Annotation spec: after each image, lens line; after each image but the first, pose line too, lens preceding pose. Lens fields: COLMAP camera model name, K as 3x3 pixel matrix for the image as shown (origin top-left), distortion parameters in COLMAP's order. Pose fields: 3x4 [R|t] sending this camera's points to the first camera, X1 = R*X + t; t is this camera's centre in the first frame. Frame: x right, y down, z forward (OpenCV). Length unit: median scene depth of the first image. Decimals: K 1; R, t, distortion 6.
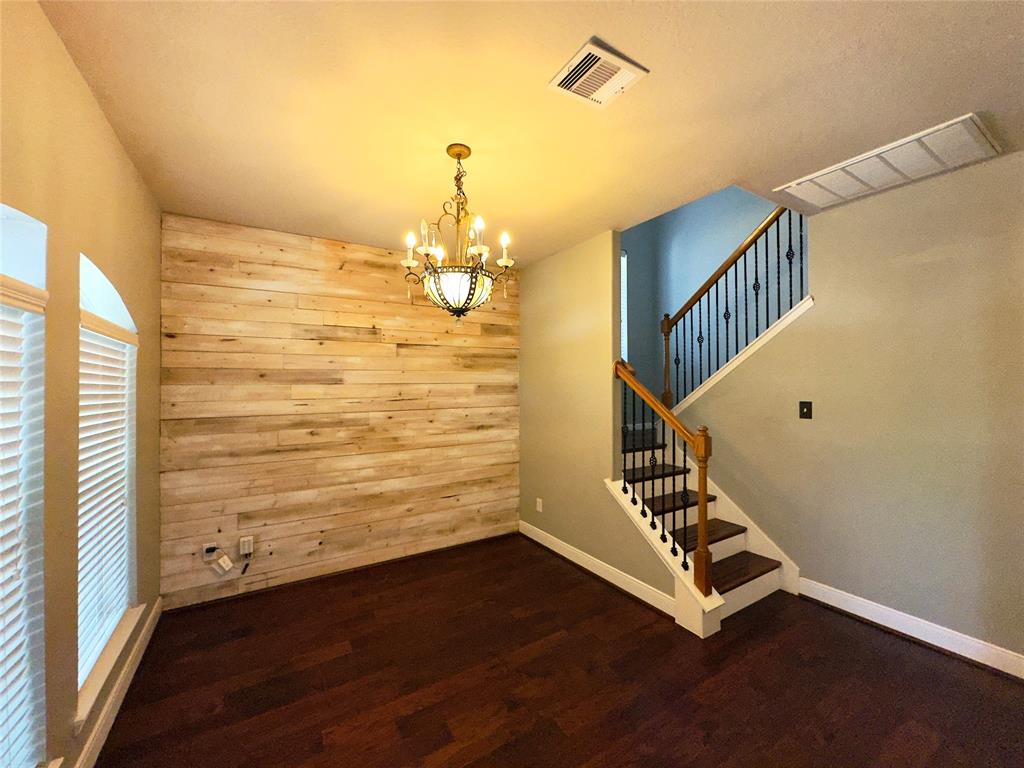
lens RADIAL K [[410.3, 0, 509.4], [0, 410.3, 383.9], [0, 0, 1]] dist [-0.003099, 0.000176]
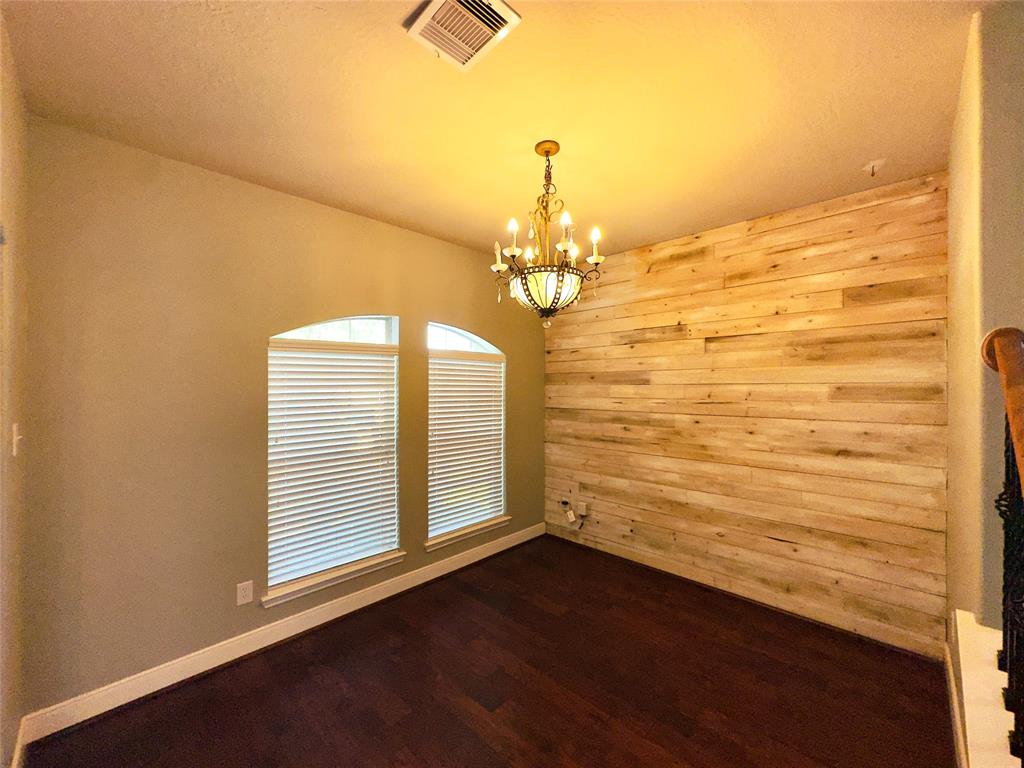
lens RADIAL K [[410.3, 0, 515.7], [0, 410.3, 384.3], [0, 0, 1]] dist [-0.003099, 0.000176]
pose [[0.247095, 0.003219, -0.968986, 0.490199], [0.003298, 0.999986, 0.004163, -0.005199], [0.968986, -0.004225, 0.247081, 0.413102]]
